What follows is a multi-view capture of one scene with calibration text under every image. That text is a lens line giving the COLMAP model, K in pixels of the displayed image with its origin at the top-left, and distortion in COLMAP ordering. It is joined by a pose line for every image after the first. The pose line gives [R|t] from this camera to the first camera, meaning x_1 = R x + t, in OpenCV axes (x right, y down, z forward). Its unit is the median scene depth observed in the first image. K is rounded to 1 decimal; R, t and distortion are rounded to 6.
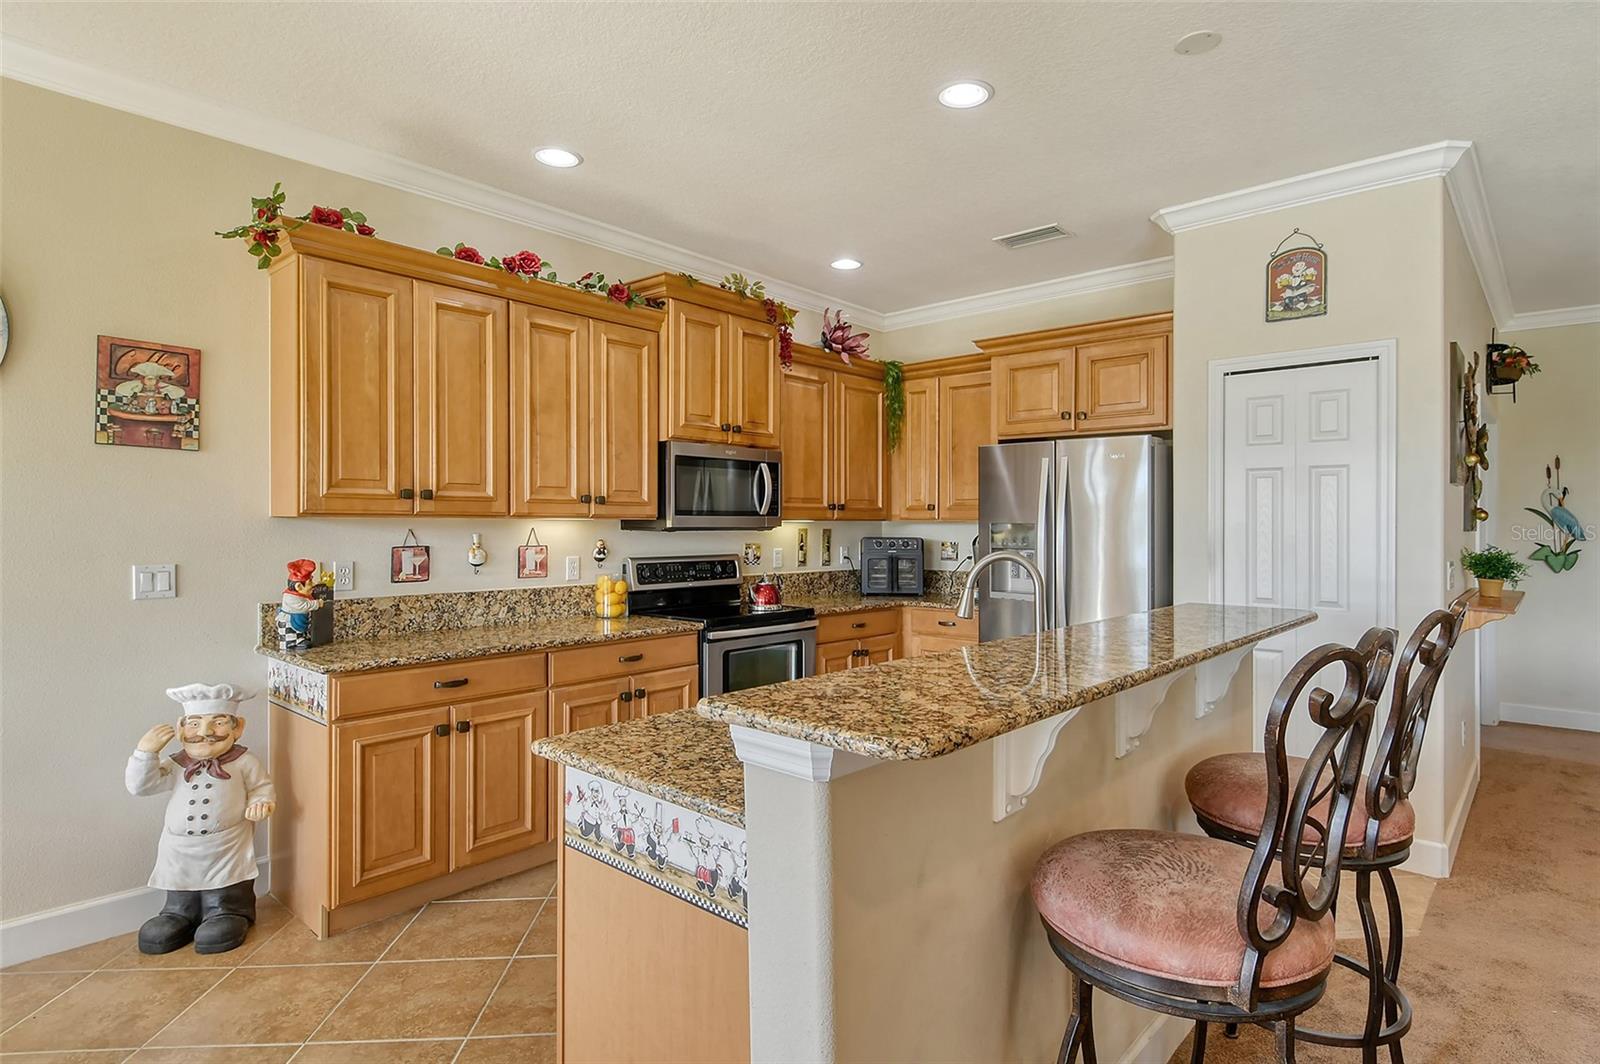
lens RADIAL K [[842.4, 0, 823.6], [0, 842.4, 511.6], [0, 0, 1]] dist [0.032179, -0.029353]
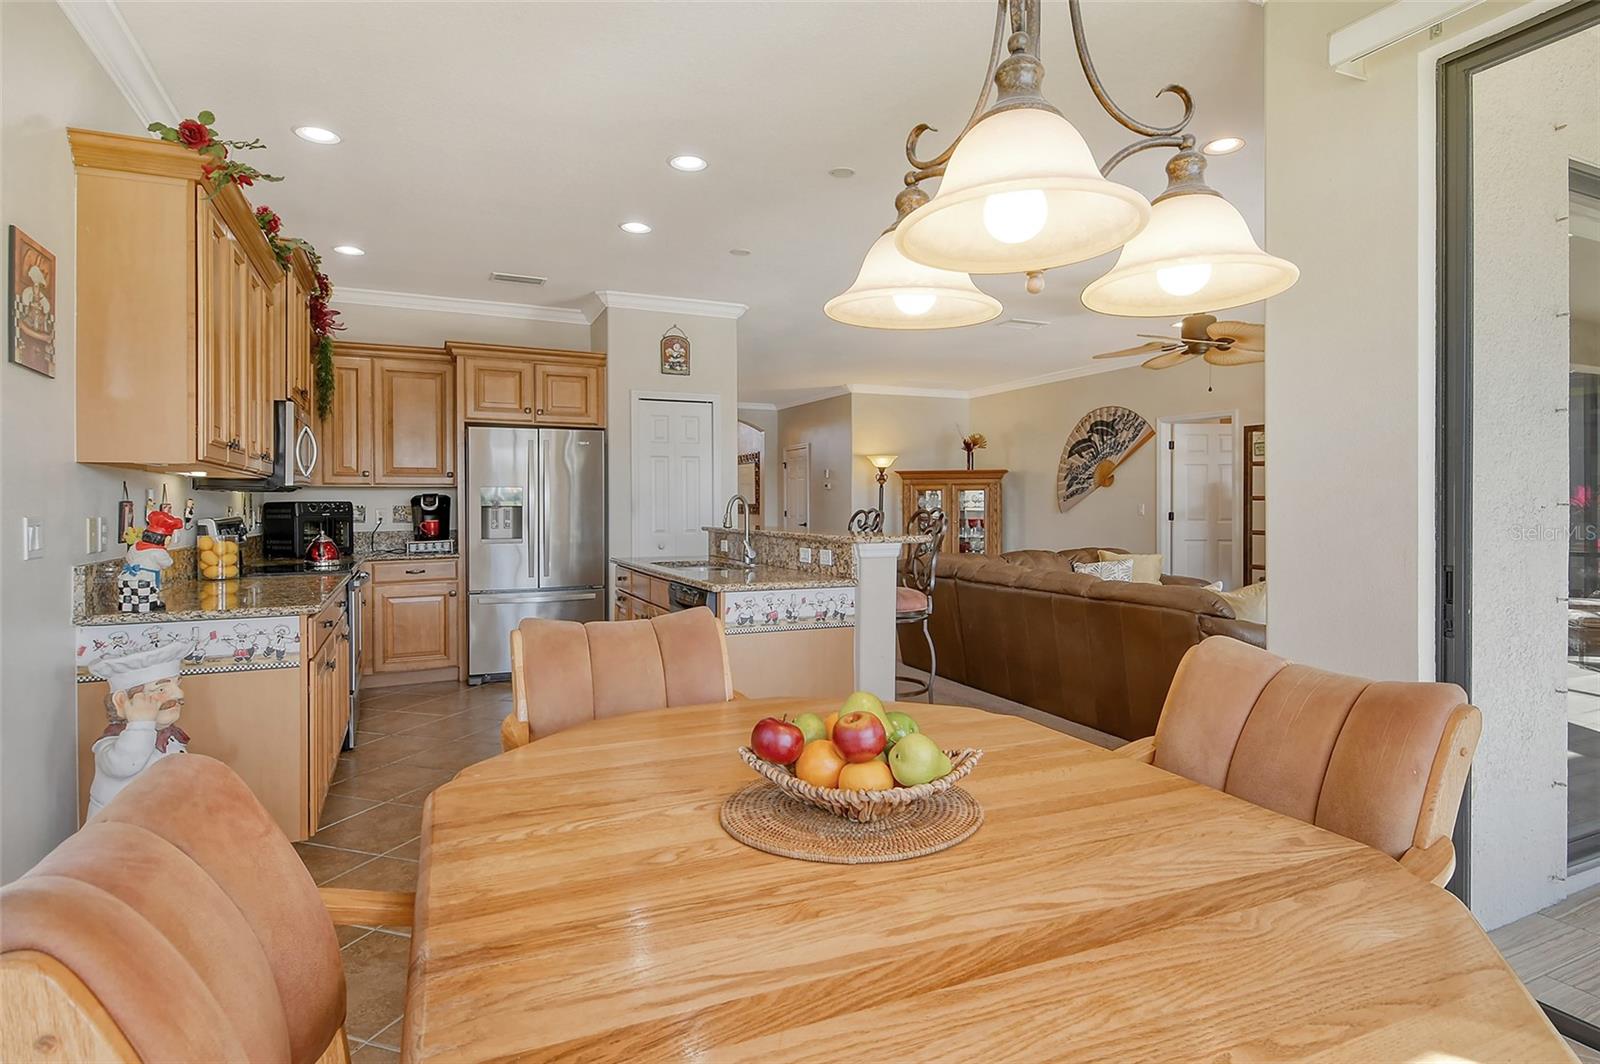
lens RADIAL K [[842.4, 0, 823.6], [0, 842.4, 511.6], [0, 0, 1]] dist [0.032179, -0.029353]
pose [[0.393310, -0.014576, 0.919290, -0.884068], [-0.005777, 0.999815, 0.018324, 0.026722], [-0.919388, -0.012518, 0.393153, 0.000324]]
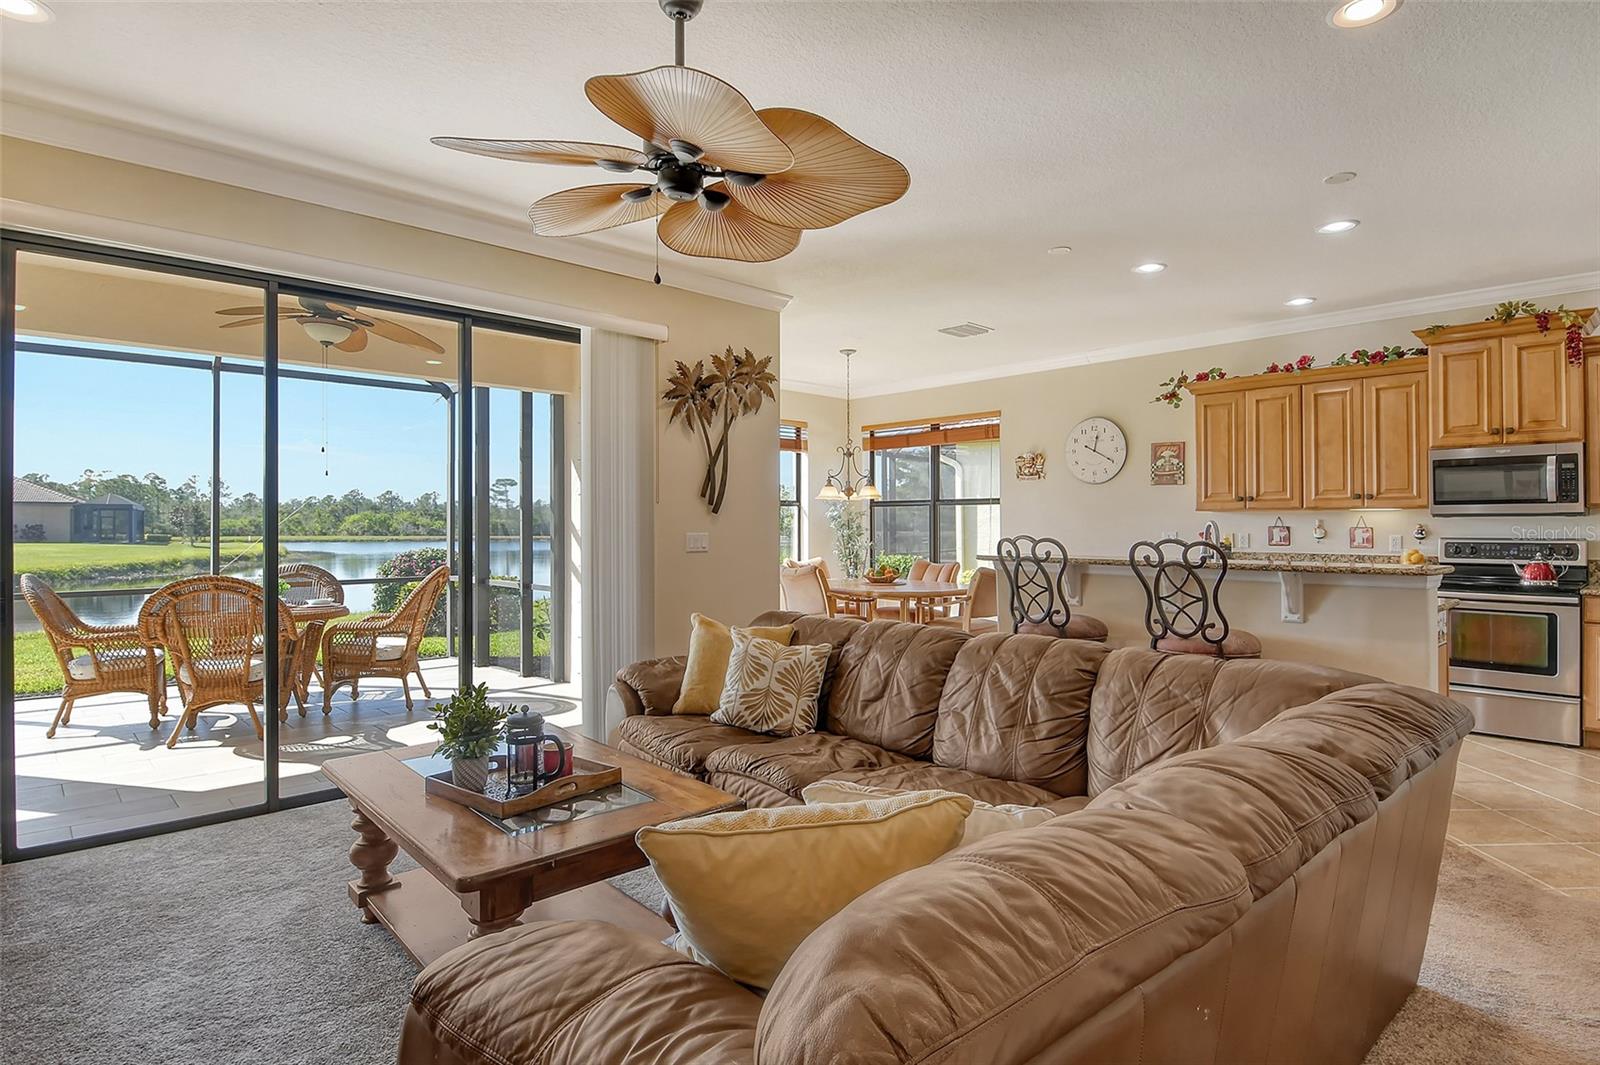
lens RADIAL K [[840.0, 0, 830.4], [0, 840.0, 512.1], [0, 0, 1]] dist [0.009898, -0.025294]
pose [[-0.070154, -0.020421, -0.997327, 1.238508], [0.014416, 0.999665, -0.021483, 0.030807], [0.997432, -0.015885, -0.069836, 0.132216]]
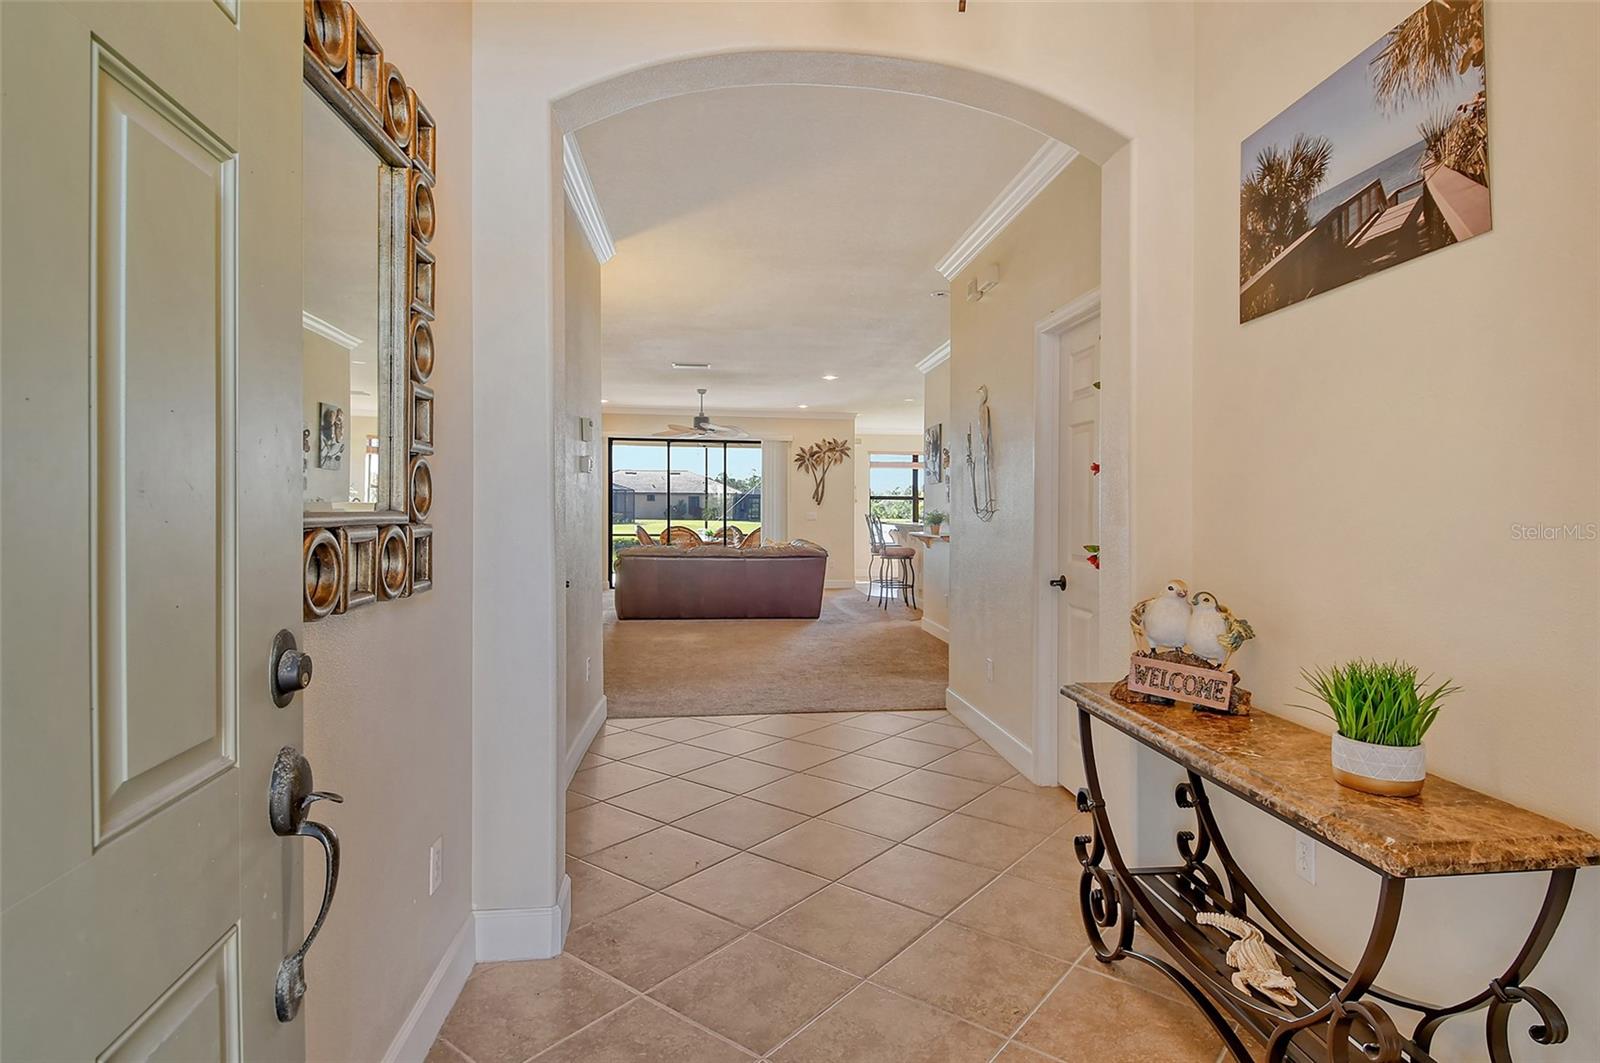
lens RADIAL K [[842.4, 0, 823.6], [0, 842.4, 511.1], [0, 0, 1]] dist [0.032179, -0.029353]
pose [[-0.661885, -0.009494, -0.749545, 2.428419], [-0.001084, 0.999931, -0.011707, 0.064891], [0.749605, -0.006936, -0.661849, 2.082074]]
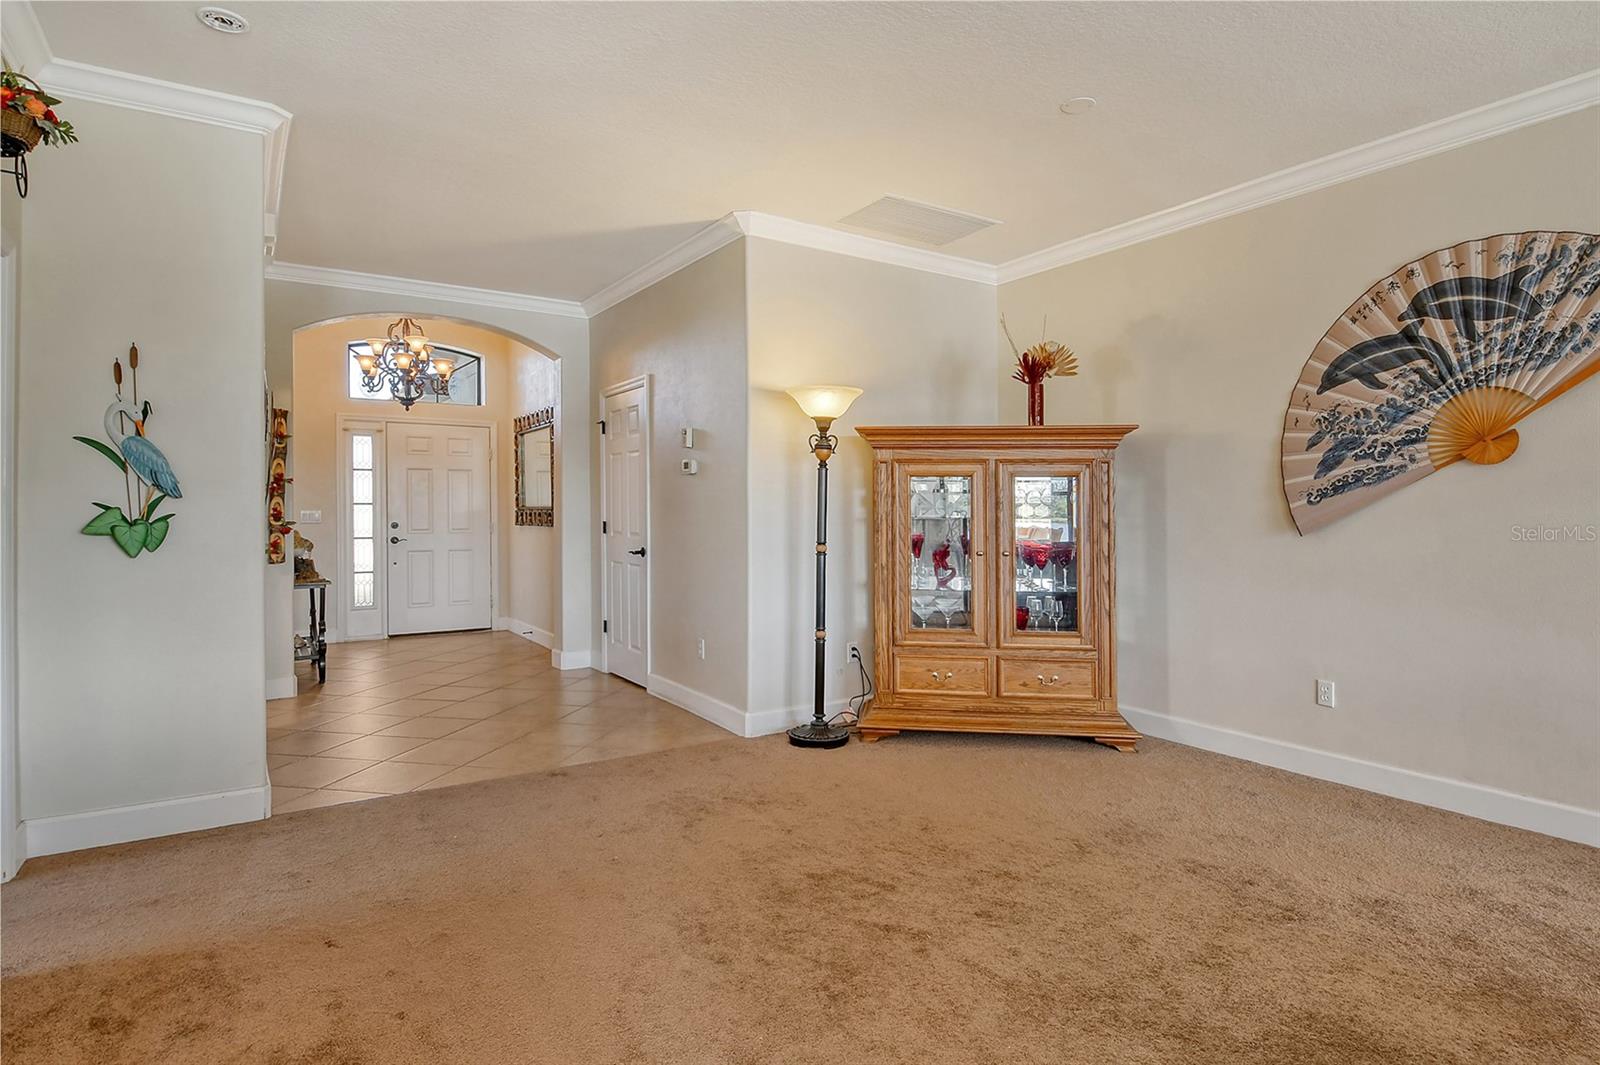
lens RADIAL K [[842.4, 0, 823.6], [0, 842.4, 512.1], [0, 0, 1]] dist [0.032179, -0.029353]
pose [[0.246910, -0.007602, 0.969009, 0.638800], [-0.013979, 0.999837, 0.011406, 0.043473], [-0.968938, -0.016362, 0.246763, 0.631472]]
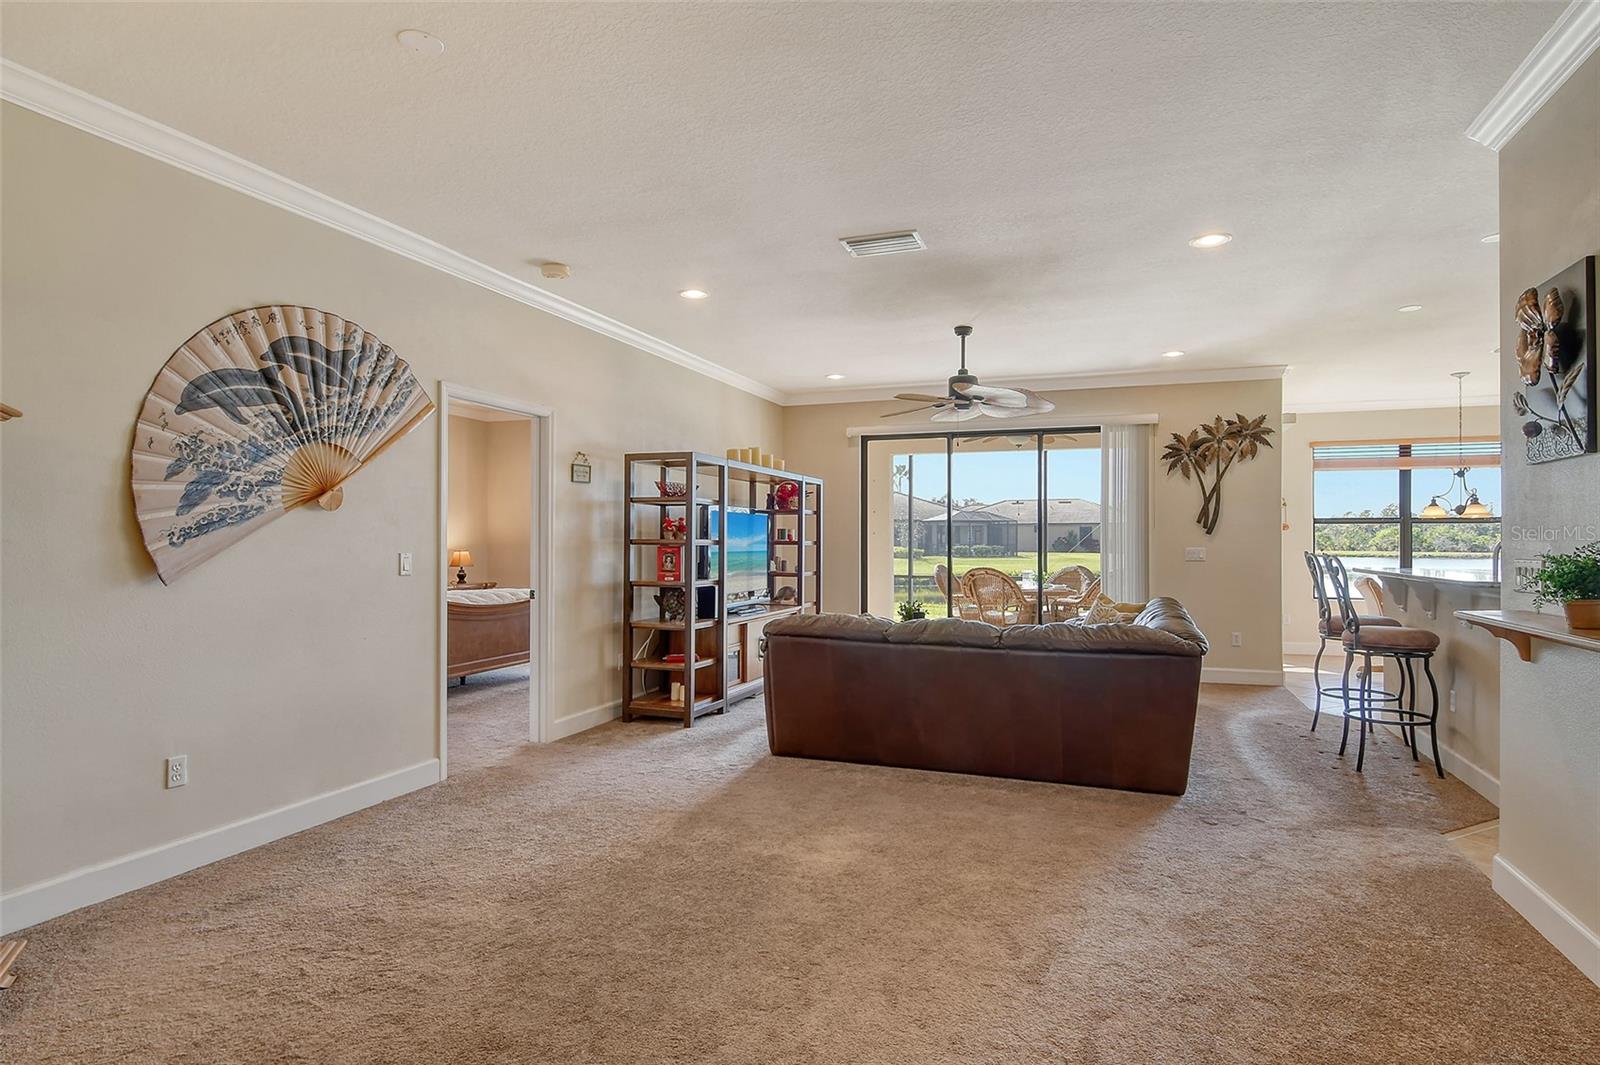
lens RADIAL K [[849.0, 0, 813.9], [0, 849.0, 533.8], [0, 0, 1]] dist [0.000540, -0.001055]
pose [[-0.930829, -0.008949, -0.365345, 1.453770], [-0.001054, 0.999762, -0.021803, 0.043122], [0.365453, -0.019910, -0.930617, 1.299639]]
